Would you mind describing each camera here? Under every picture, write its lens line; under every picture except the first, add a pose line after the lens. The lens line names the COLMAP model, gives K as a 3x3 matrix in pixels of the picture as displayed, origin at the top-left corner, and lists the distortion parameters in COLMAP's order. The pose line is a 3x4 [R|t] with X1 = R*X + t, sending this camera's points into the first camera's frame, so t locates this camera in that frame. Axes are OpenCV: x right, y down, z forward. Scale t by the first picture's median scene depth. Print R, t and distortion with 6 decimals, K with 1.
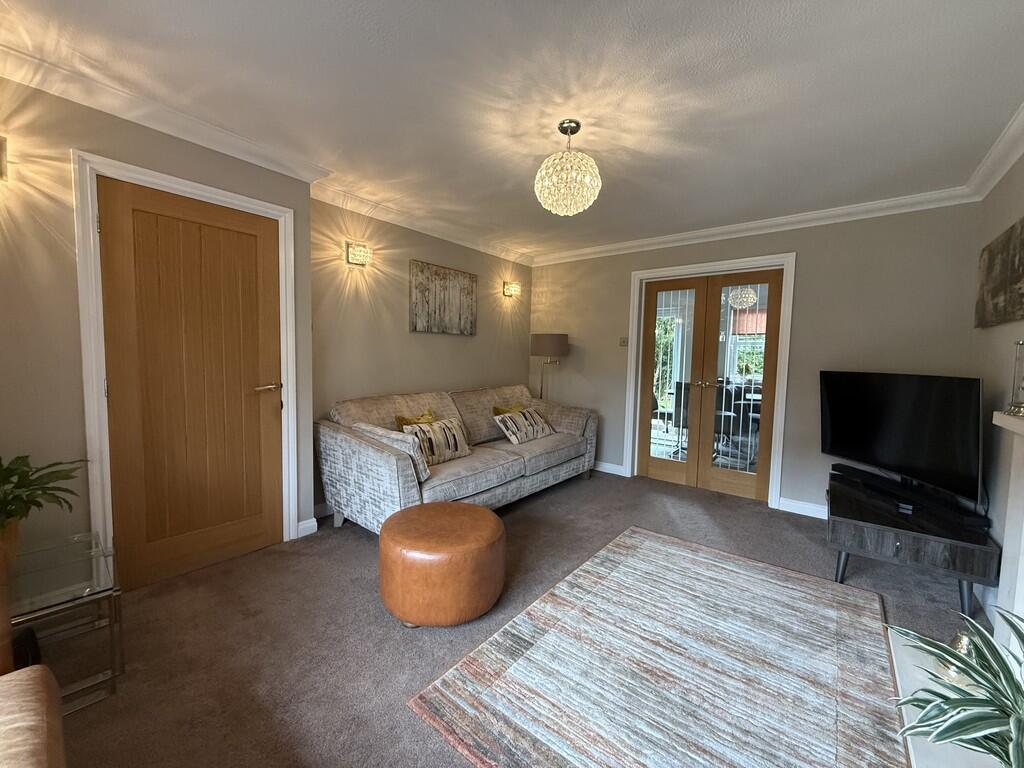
lens RADIAL K [[406.6, 0, 508.6], [0, 406.6, 385.0], [0, 0, 1]] dist [-0.006842, 0.000050]
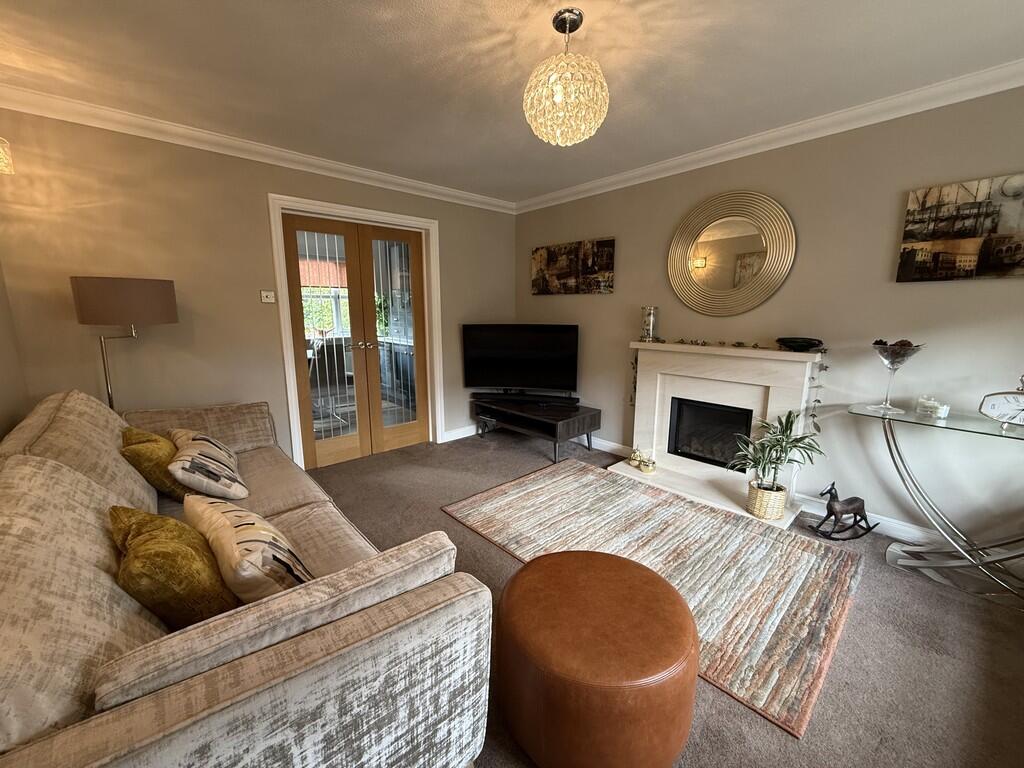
lens RADIAL K [[406.6, 0, 508.6], [0, 406.6, 385.0], [0, 0, 1]] dist [-0.006842, 0.000050]
pose [[0.152556, -0.199859, 0.967876, -0.638218], [0.073602, 0.978917, 0.190538, -0.109103], [-0.985550, 0.042170, 0.164049, 0.887846]]
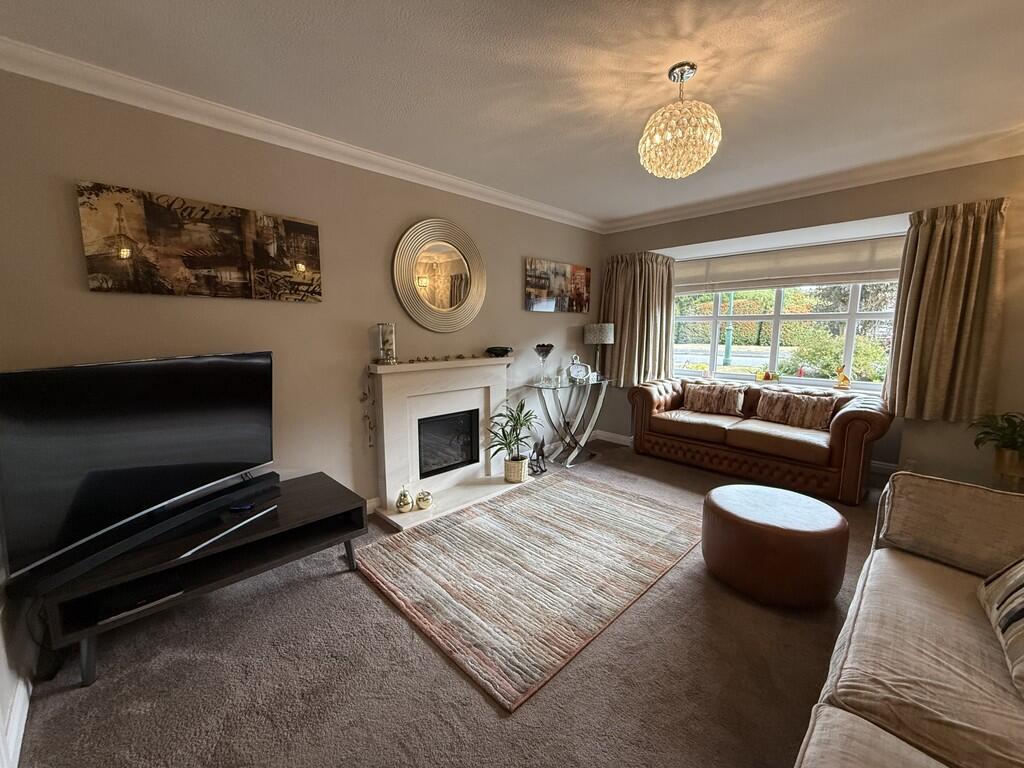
lens RADIAL K [[406.6, 0, 508.6], [0, 406.6, 385.0], [0, 0, 1]] dist [-0.006842, 0.000050]
pose [[-0.992618, -0.037228, 0.115426, 0.341951], [-0.012250, 0.977631, 0.209973, -0.145648], [-0.120661, 0.207009, -0.970870, 1.758219]]
